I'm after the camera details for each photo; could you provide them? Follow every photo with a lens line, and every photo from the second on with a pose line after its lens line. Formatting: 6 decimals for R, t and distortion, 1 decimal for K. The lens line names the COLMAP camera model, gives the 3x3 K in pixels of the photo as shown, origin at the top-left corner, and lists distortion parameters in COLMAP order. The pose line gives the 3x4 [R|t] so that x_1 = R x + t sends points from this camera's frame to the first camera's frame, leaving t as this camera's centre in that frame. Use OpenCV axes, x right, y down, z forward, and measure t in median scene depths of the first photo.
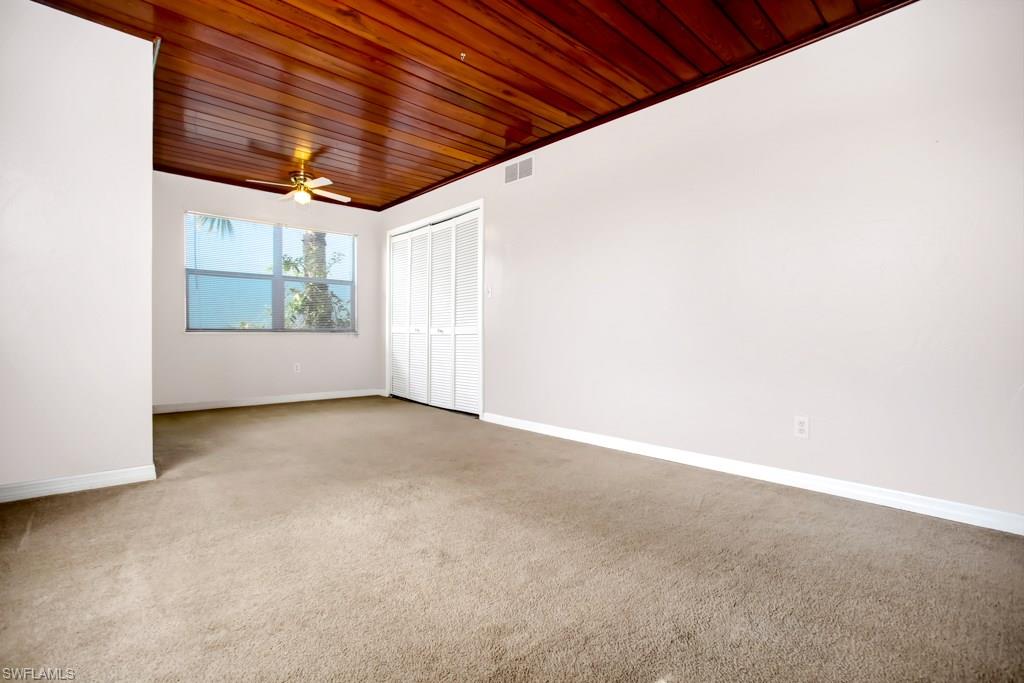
lens RADIAL K [[469.0, 0, 506.5], [0, 469.0, 339.4], [0, 0, 1]] dist [-0.027179, 0.001100]
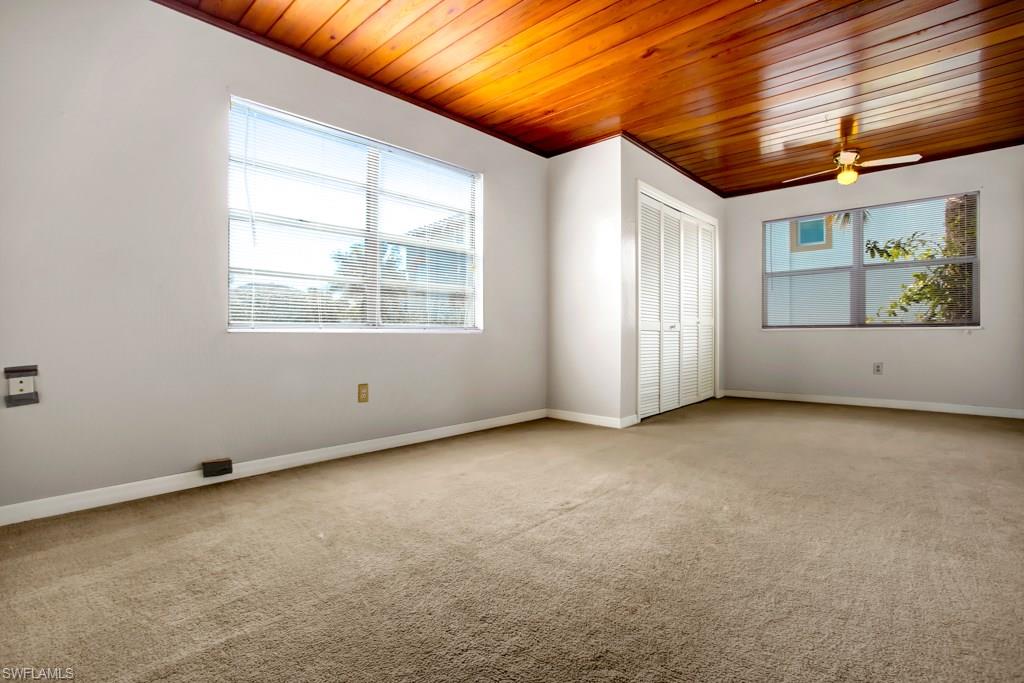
lens RADIAL K [[469.0, 0, 506.6], [0, 469.0, 340.4], [0, 0, 1]] dist [-0.027179, 0.001100]
pose [[0.093889, 0.008756, -0.995544, 0.363242], [0.000938, 0.999960, 0.008883, 0.001310], [0.995582, -0.001768, 0.093877, 0.243027]]
